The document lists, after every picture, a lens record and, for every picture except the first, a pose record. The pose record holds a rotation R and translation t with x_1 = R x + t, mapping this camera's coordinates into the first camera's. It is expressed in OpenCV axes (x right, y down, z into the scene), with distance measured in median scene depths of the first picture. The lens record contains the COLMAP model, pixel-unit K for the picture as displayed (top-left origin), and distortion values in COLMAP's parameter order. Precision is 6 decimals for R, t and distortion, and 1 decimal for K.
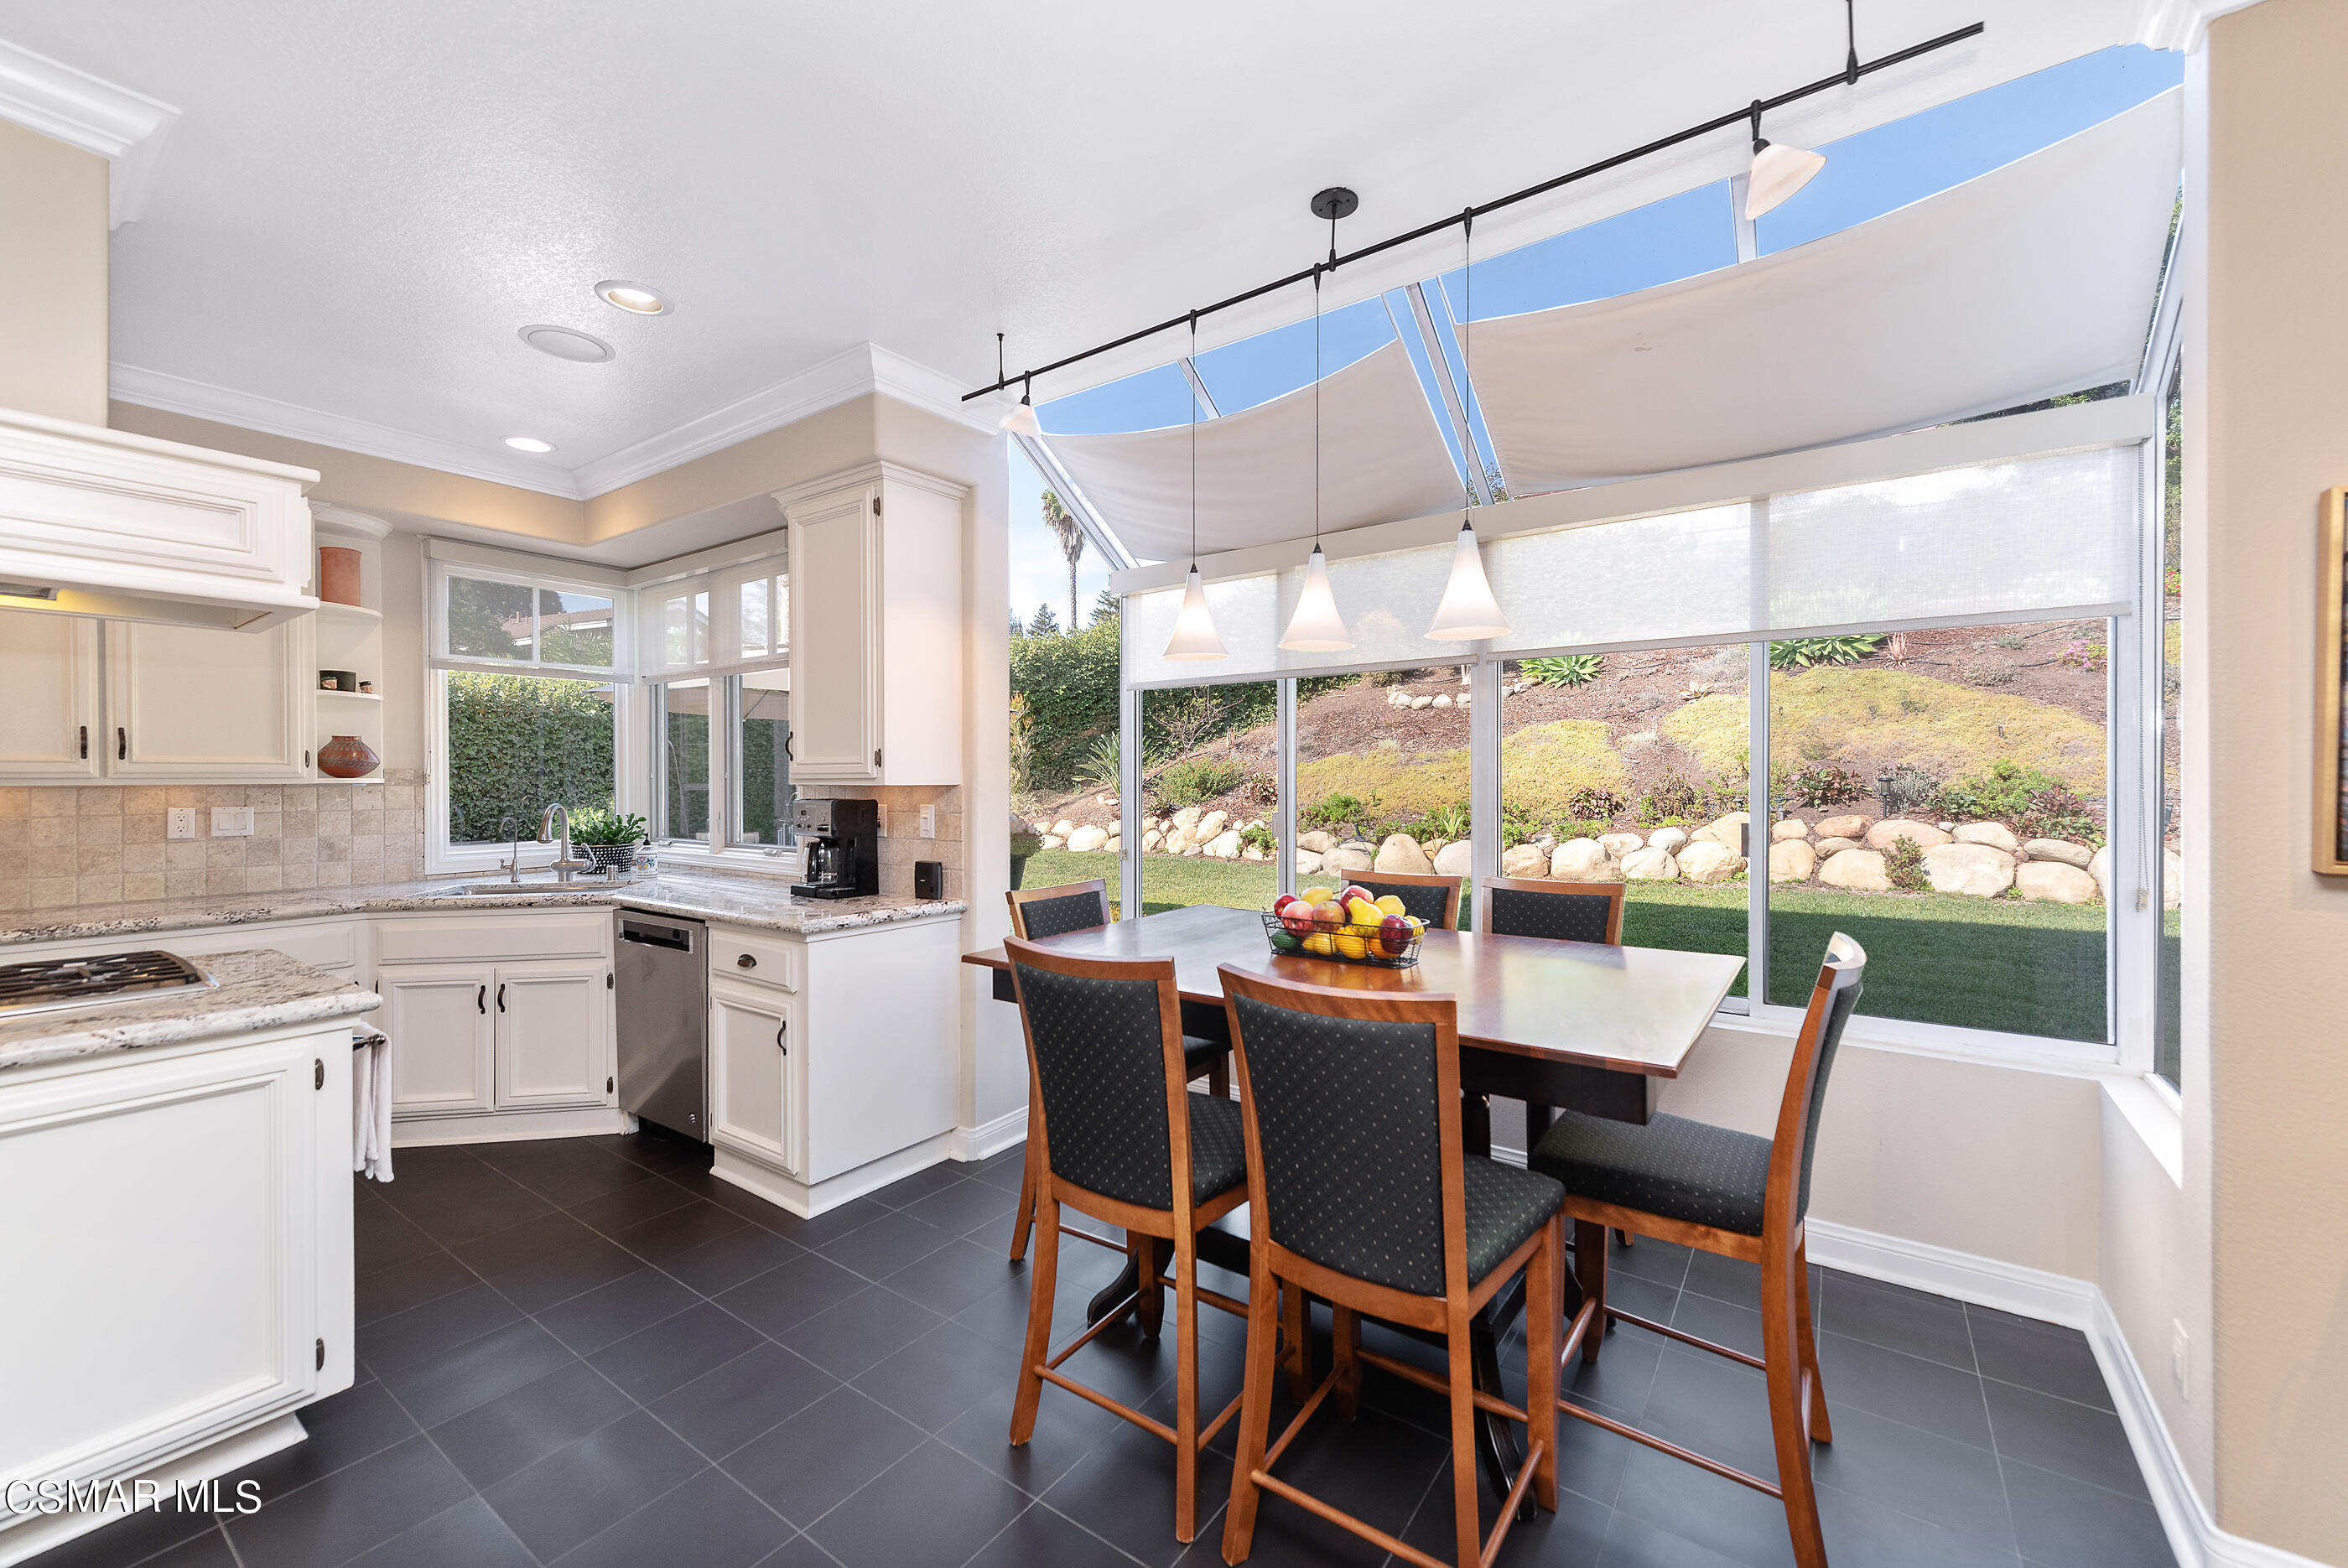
lens RADIAL K [[937.1, 0, 1189.1], [0, 937.1, 782.7], [0, 0, 1]] dist [0.011255, -0.001762]
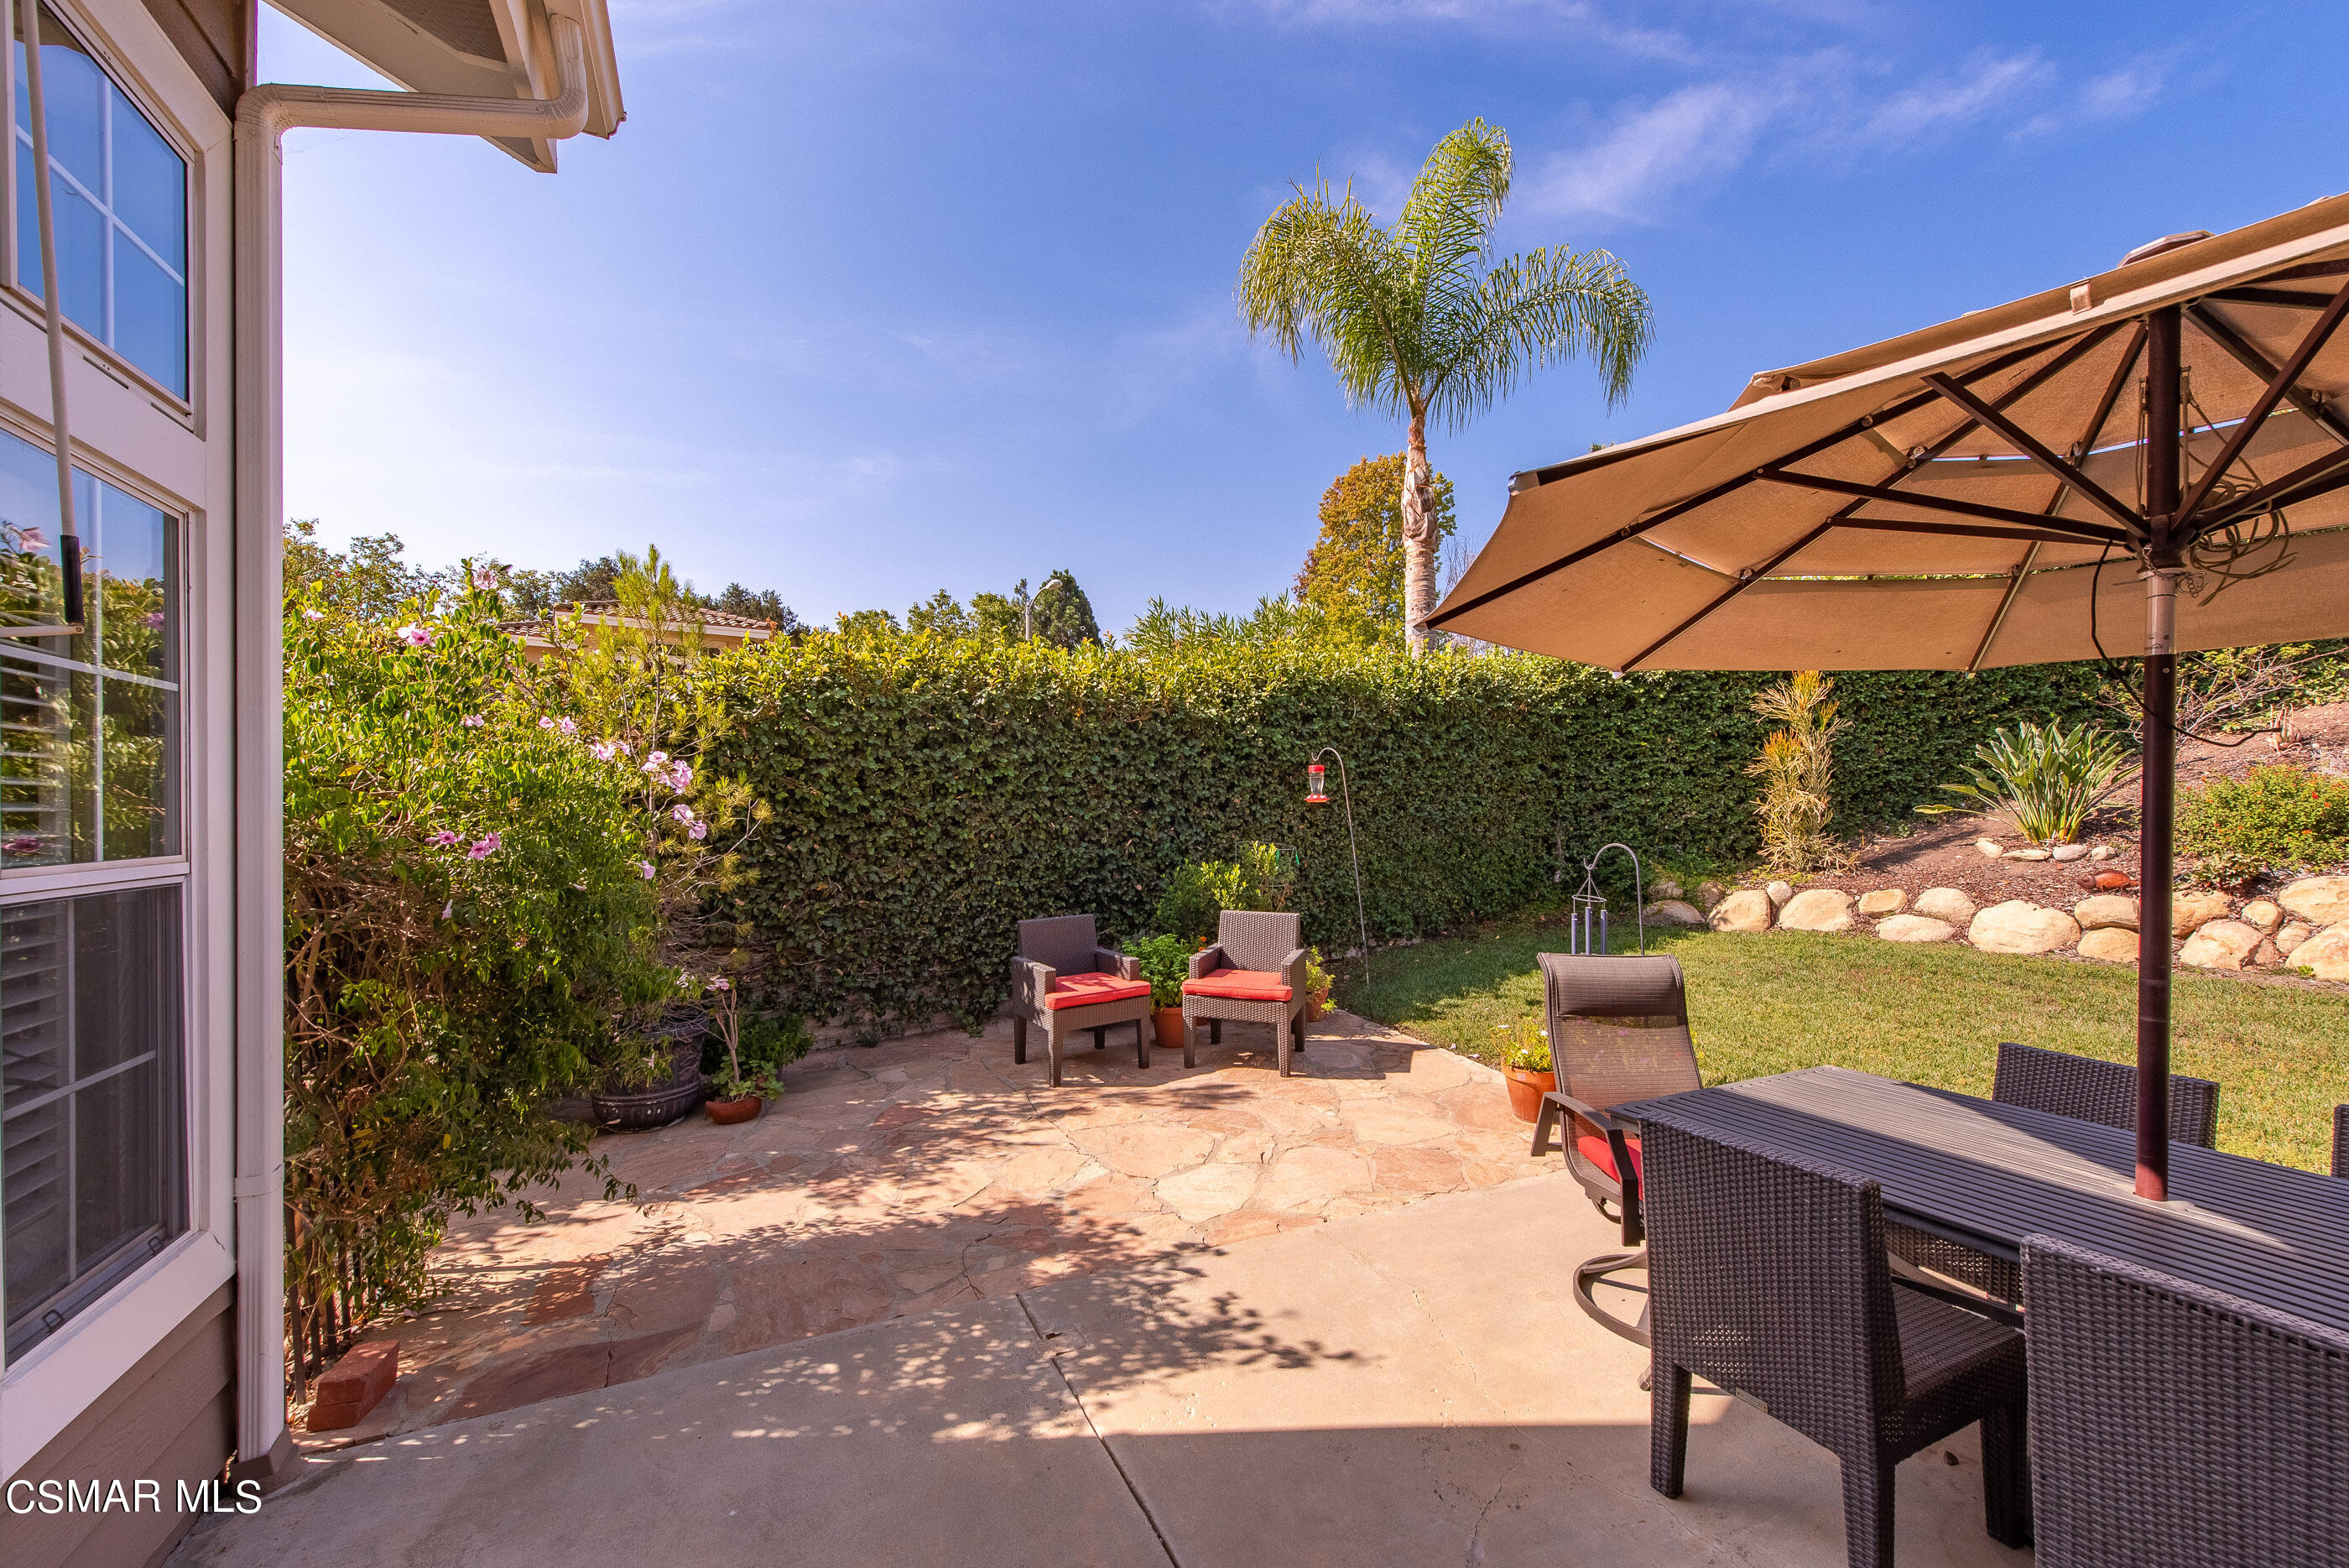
lens RADIAL K [[937.6, 0, 1185.6], [0, 937.6, 807.3], [0, 0, 1]] dist [0.011255, -0.001762]
pose [[0.879731, -0.003300, -0.475461, -0.958023], [0.000736, 0.999984, -0.005580, -0.013142], [0.475471, 0.004559, 0.879719, 1.177260]]
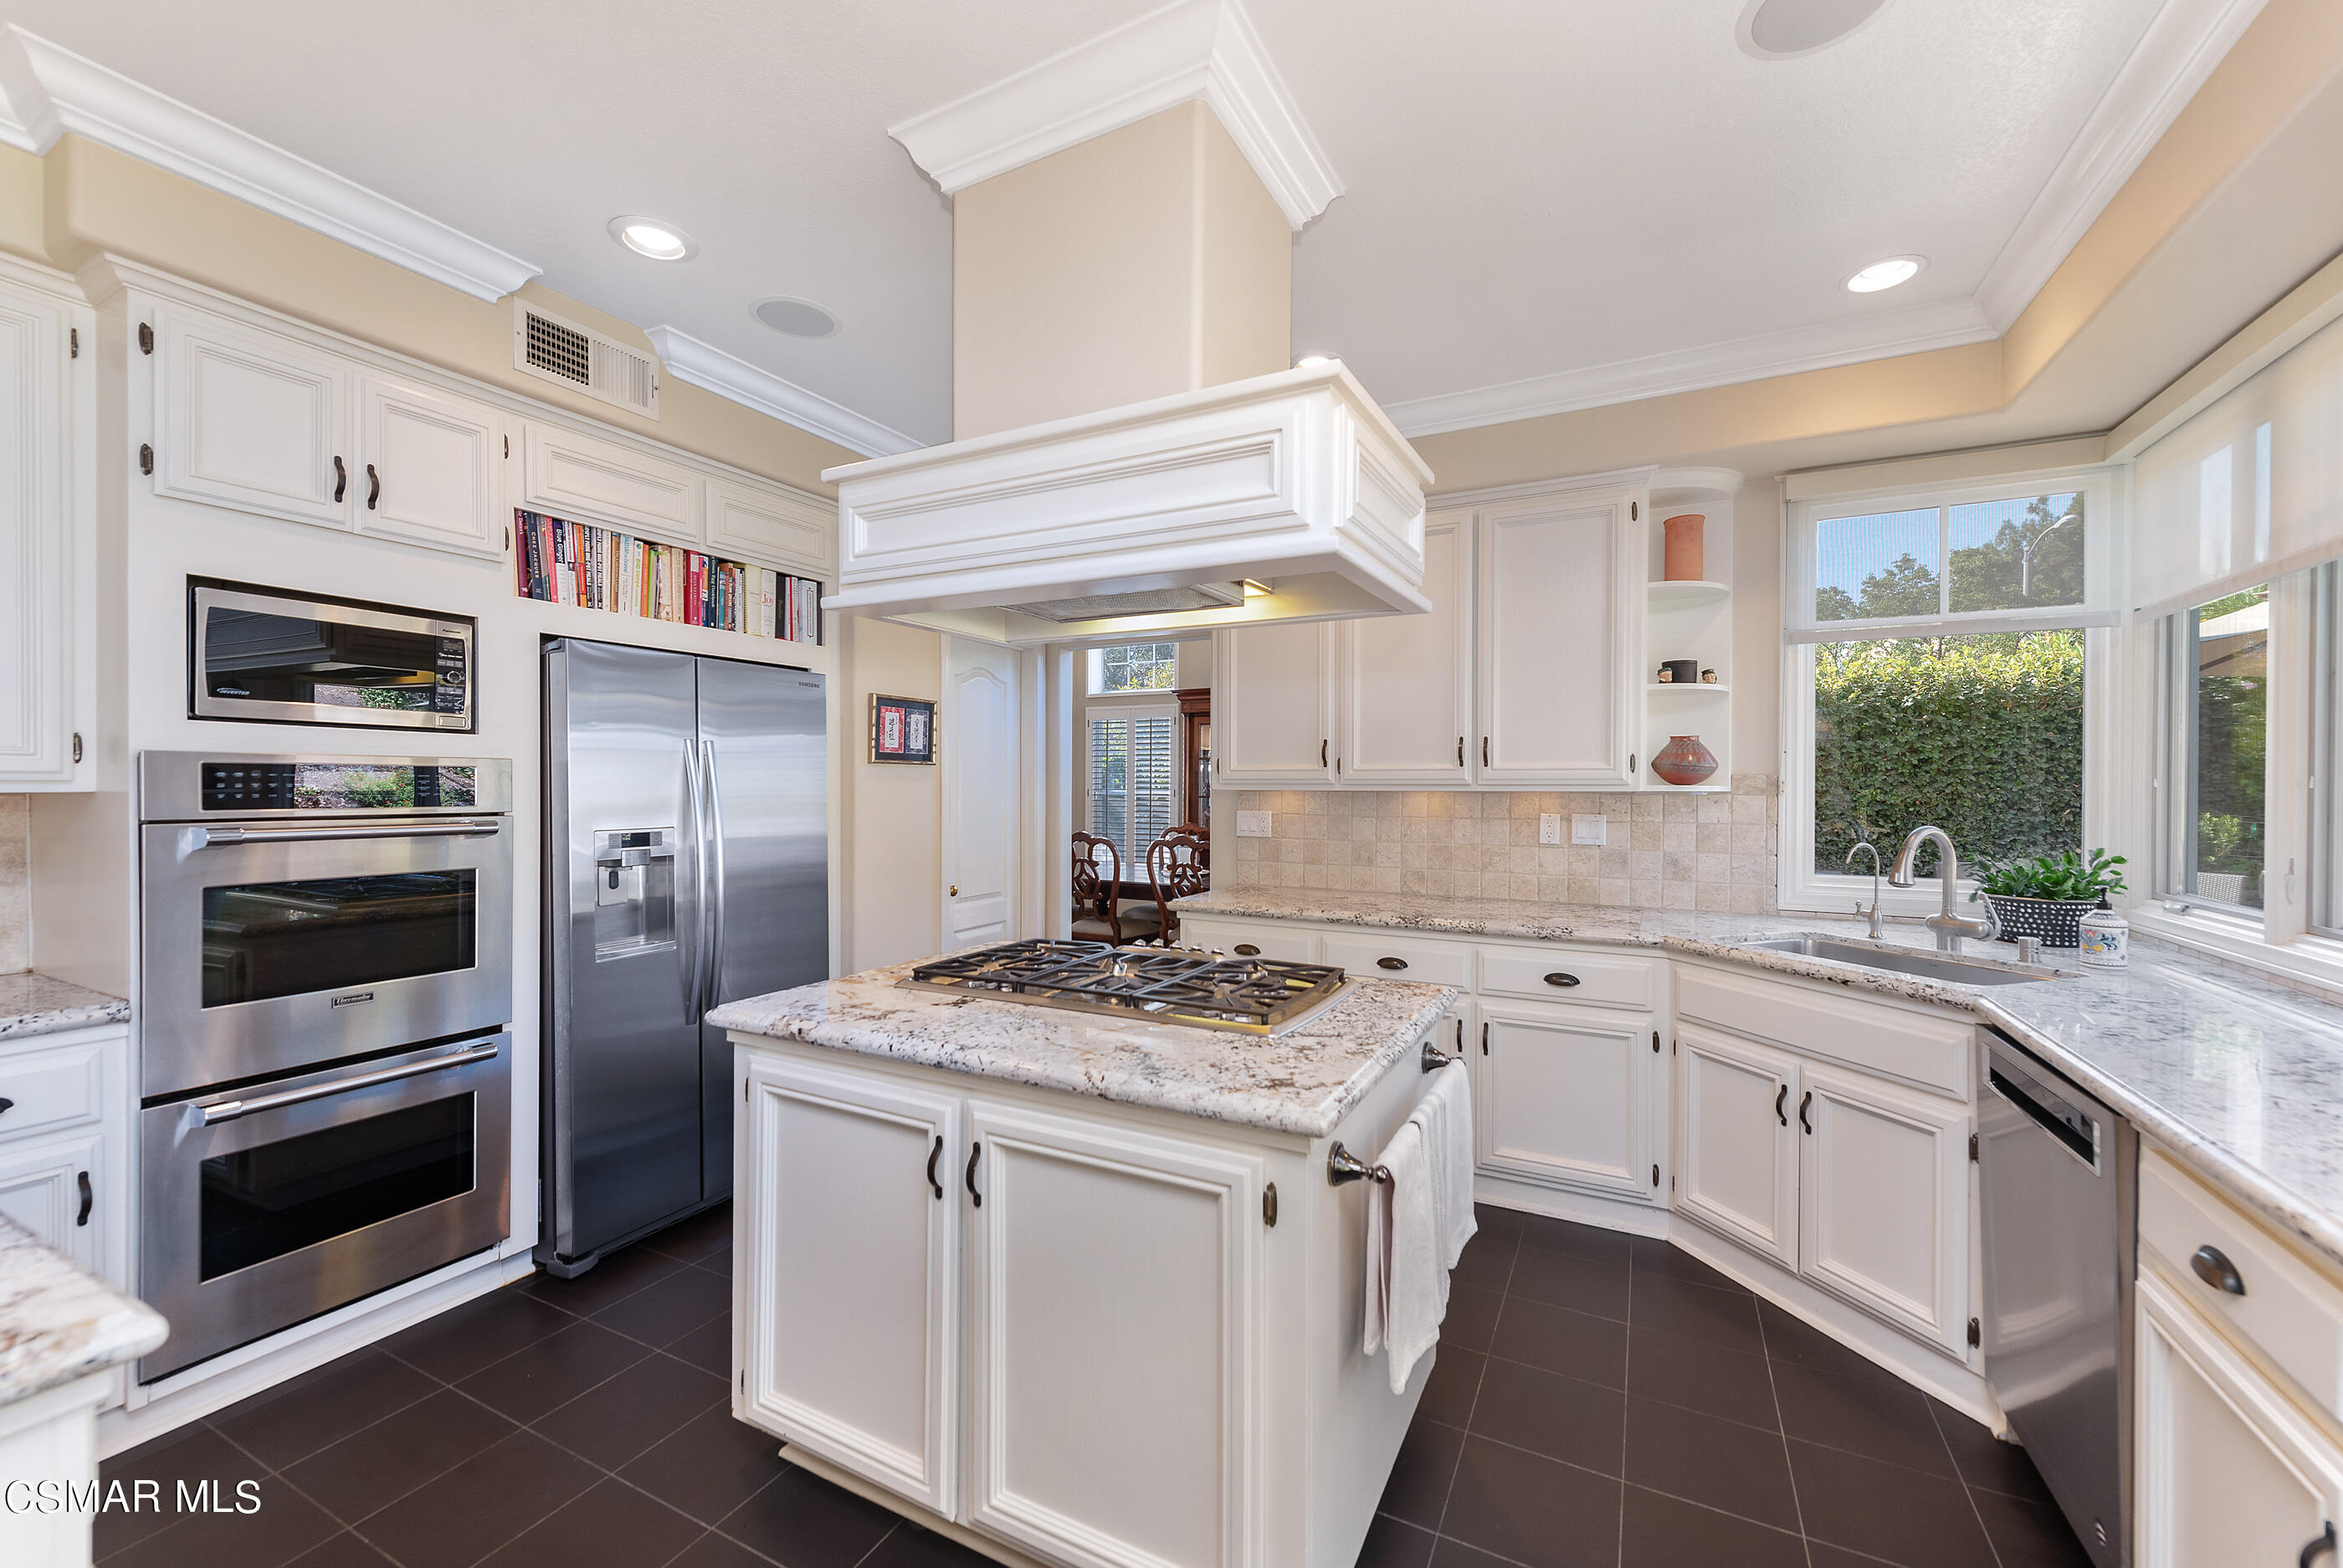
lens RADIAL K [[935.1, 0, 1173.8], [0, 935.1, 791.2], [0, 0, 1]] dist [0.011255, -0.001762]
pose [[0.152708, 0.010487, -0.988216, -0.118779], [-0.009336, 0.999914, 0.009168, -0.002781], [0.988227, 0.007826, 0.152793, 0.393565]]
